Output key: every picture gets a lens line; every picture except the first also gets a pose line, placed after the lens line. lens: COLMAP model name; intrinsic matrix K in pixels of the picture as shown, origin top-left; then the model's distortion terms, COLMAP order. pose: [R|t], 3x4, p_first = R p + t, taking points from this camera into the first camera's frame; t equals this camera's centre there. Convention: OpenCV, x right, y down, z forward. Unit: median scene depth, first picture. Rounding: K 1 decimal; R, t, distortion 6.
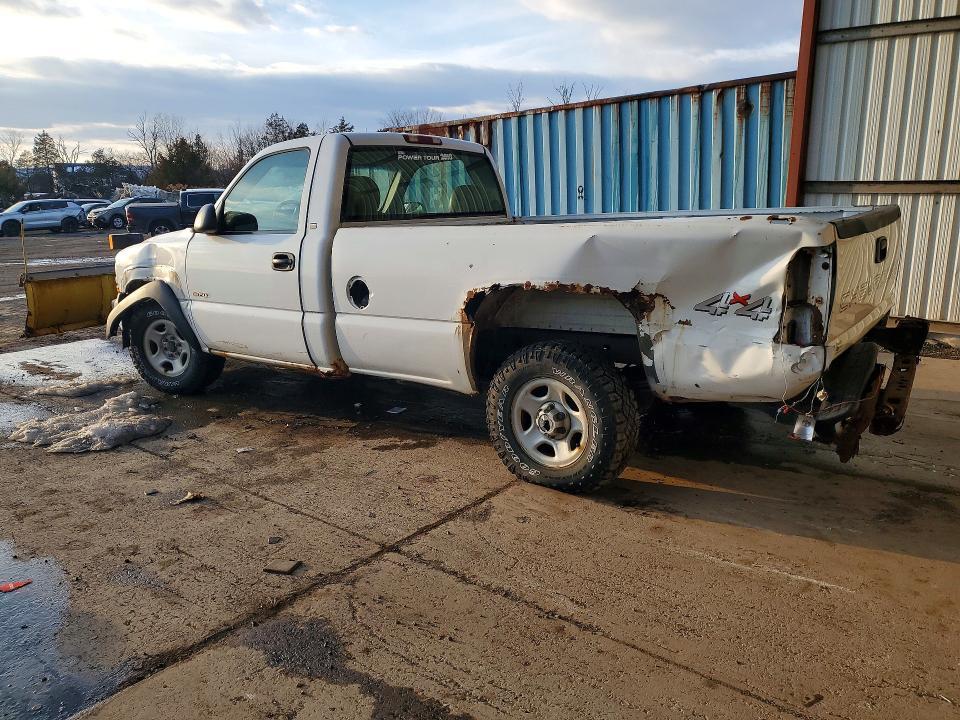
lens RADIAL K [[692.2, 0, 483.2], [0, 692.2, 357.8], [0, 0, 1]] dist [0.026664, -0.012105]
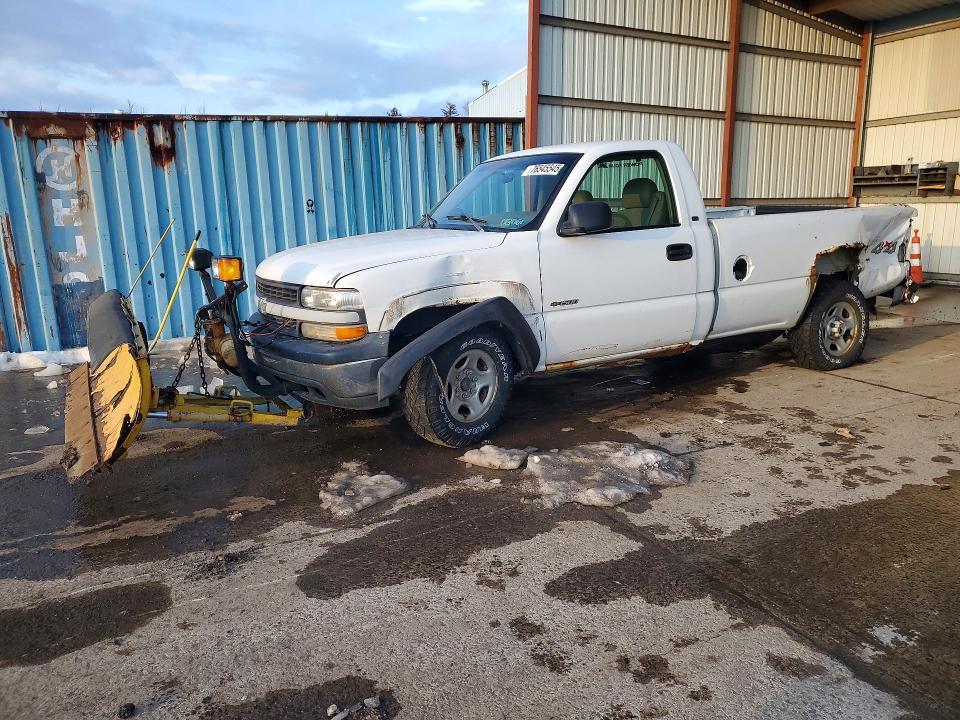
lens RADIAL K [[692.2, 0, 483.2], [0, 692.2, 361.1], [0, 0, 1]] dist [0.026664, -0.012105]
pose [[0.444324, -0.183376, 0.876898, -1.436746], [0.217357, 0.971646, 0.093055, -0.140877], [-0.869099, 0.149253, 0.471584, 0.786371]]
